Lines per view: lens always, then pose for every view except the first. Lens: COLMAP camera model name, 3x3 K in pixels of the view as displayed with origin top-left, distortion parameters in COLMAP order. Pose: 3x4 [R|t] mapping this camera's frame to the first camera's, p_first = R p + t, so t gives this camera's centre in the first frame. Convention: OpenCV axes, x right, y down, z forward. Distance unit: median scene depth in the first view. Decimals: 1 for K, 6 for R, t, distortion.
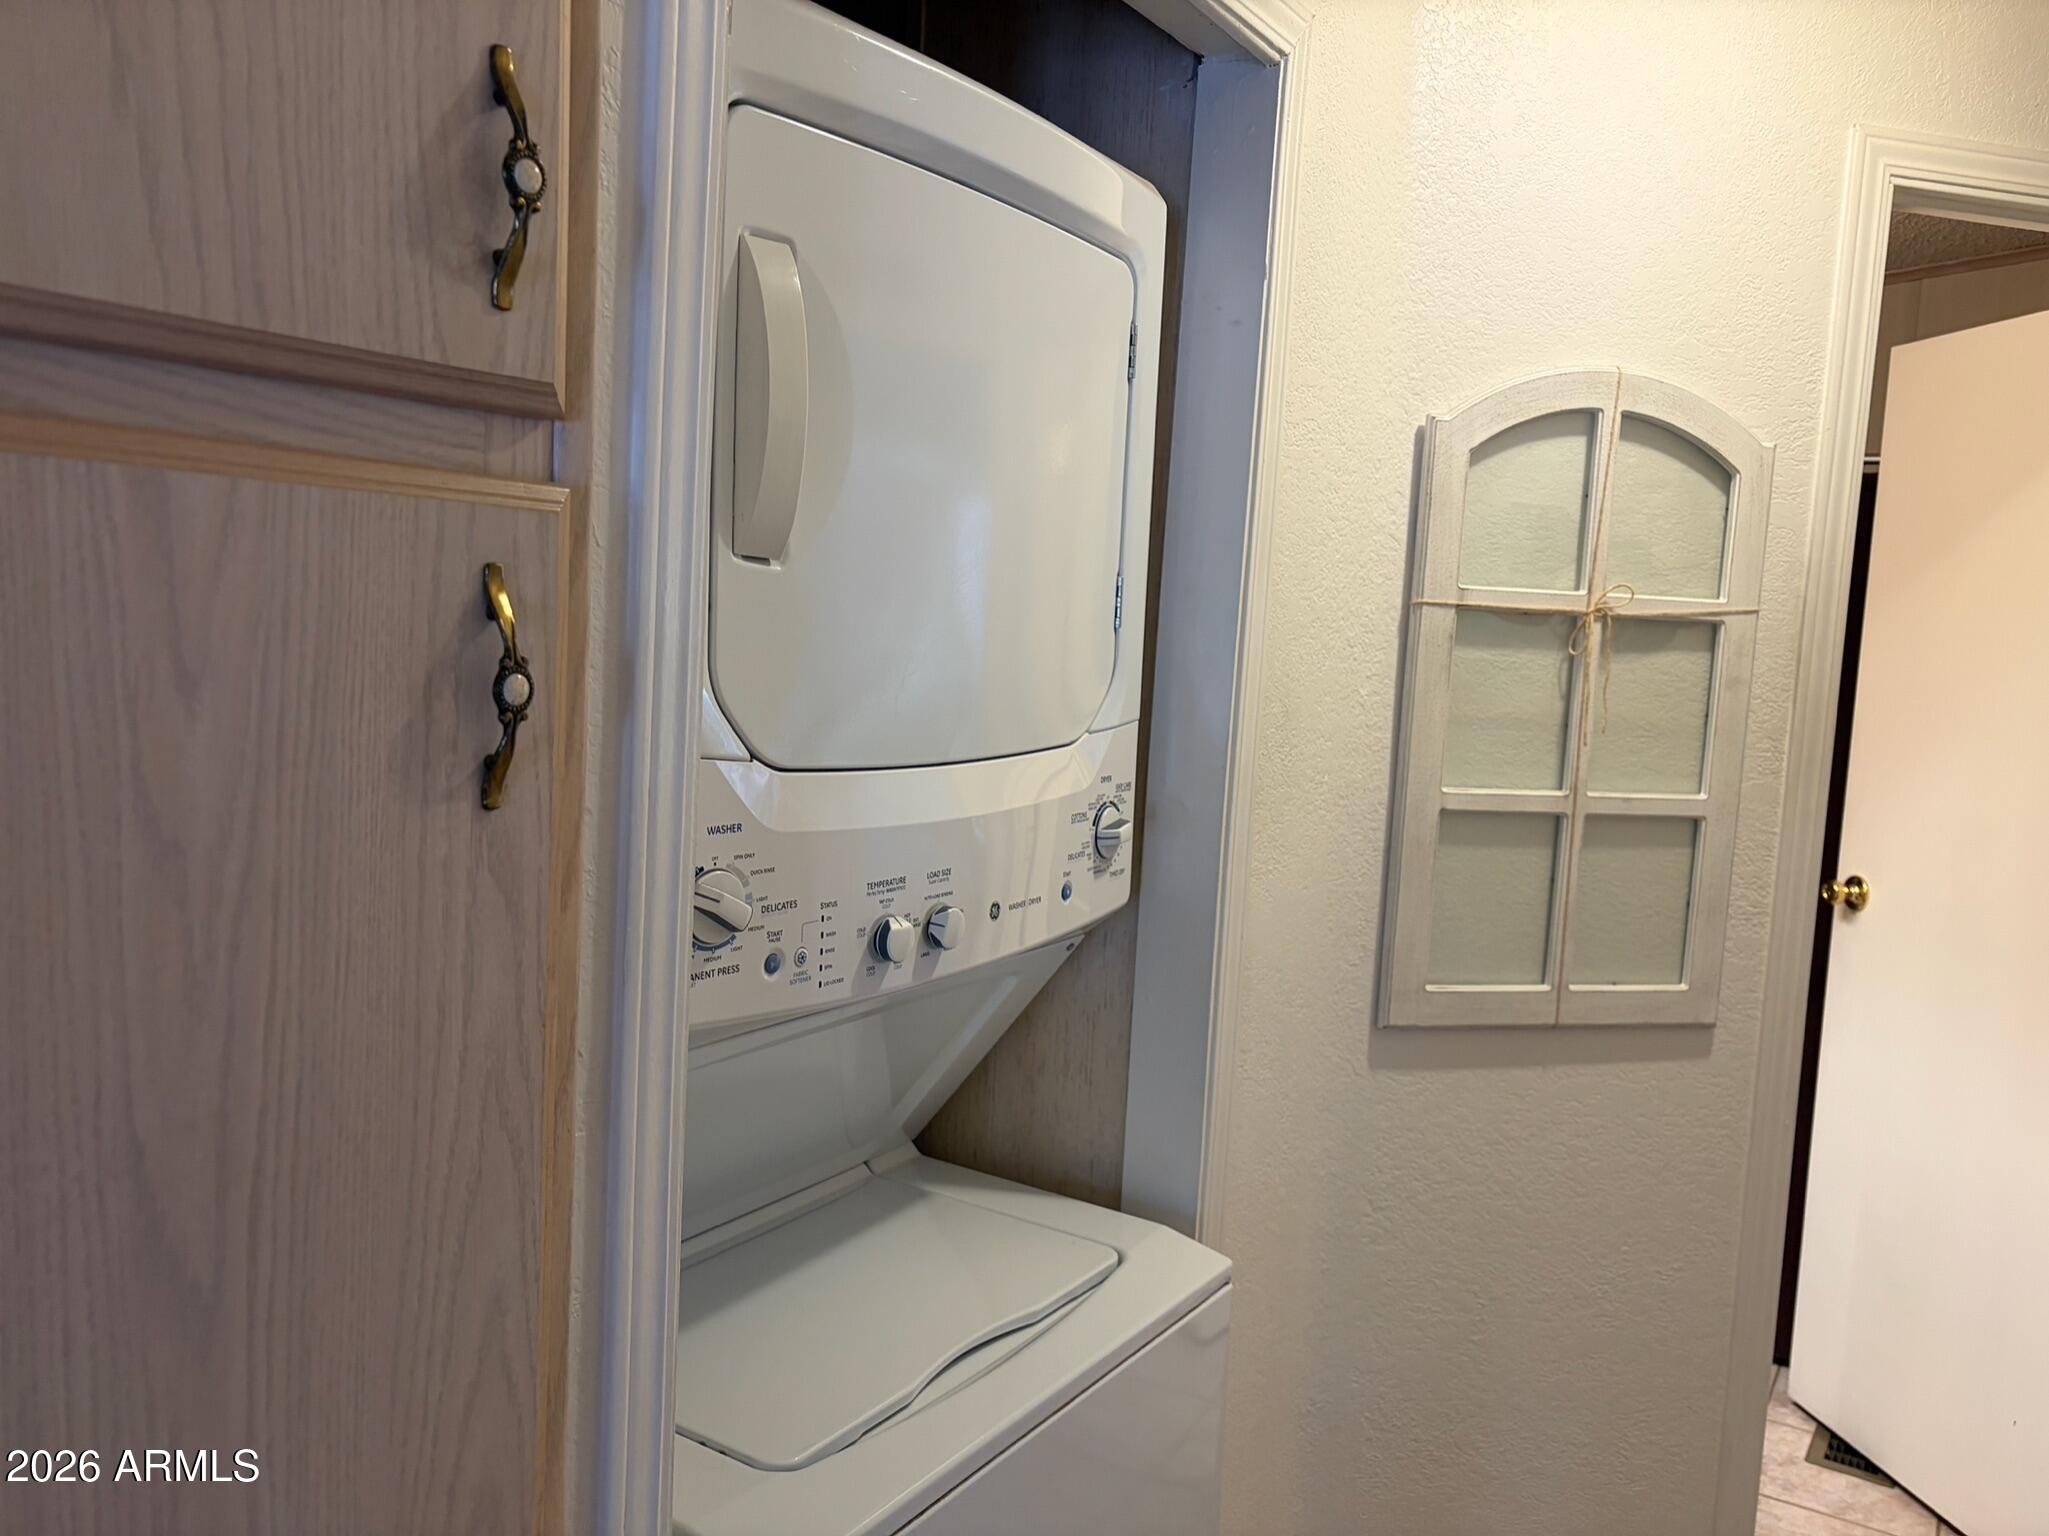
lens RADIAL K [[1556.7, 0, 1024.5], [0, 1556.7, 768.0], [0, 0, 1]] dist [0.044964, -0.065352]
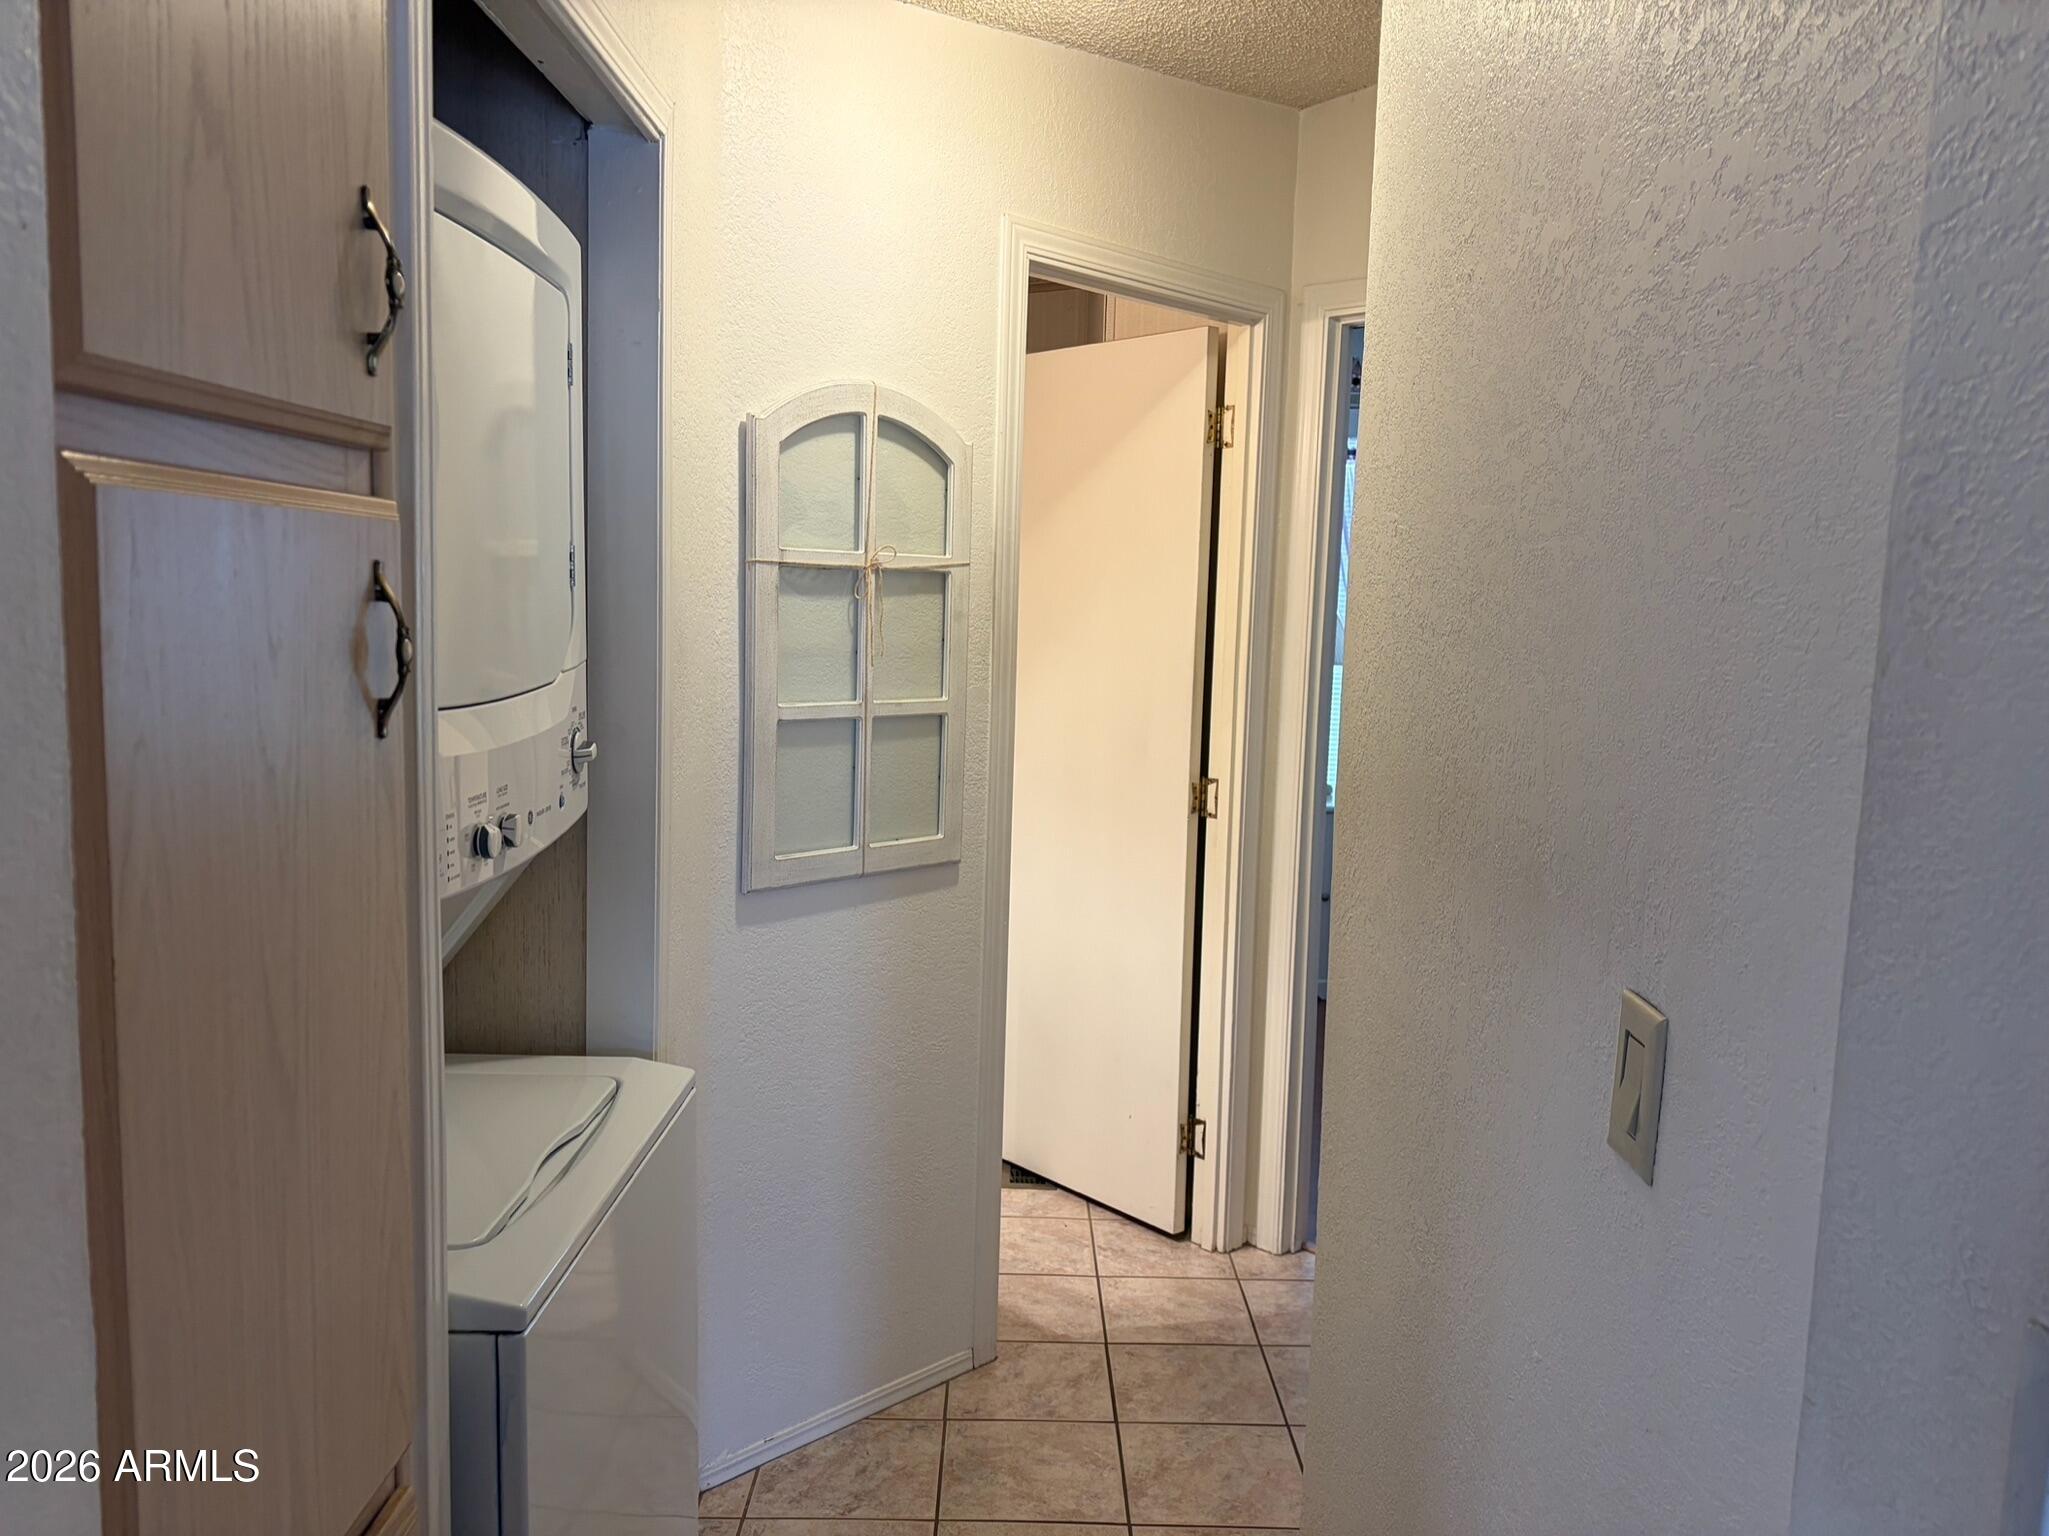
lens RADIAL K [[1573.5, 0, 1038.9], [0, 1573.5, 795.1], [0, 0, 1]] dist [0.053511, -0.068778]
pose [[0.828607, -0.096547, 0.551443, -0.284067], [0.065353, 0.994964, 0.075998, 0.002918], [-0.556003, -0.026934, 0.830744, -0.215483]]
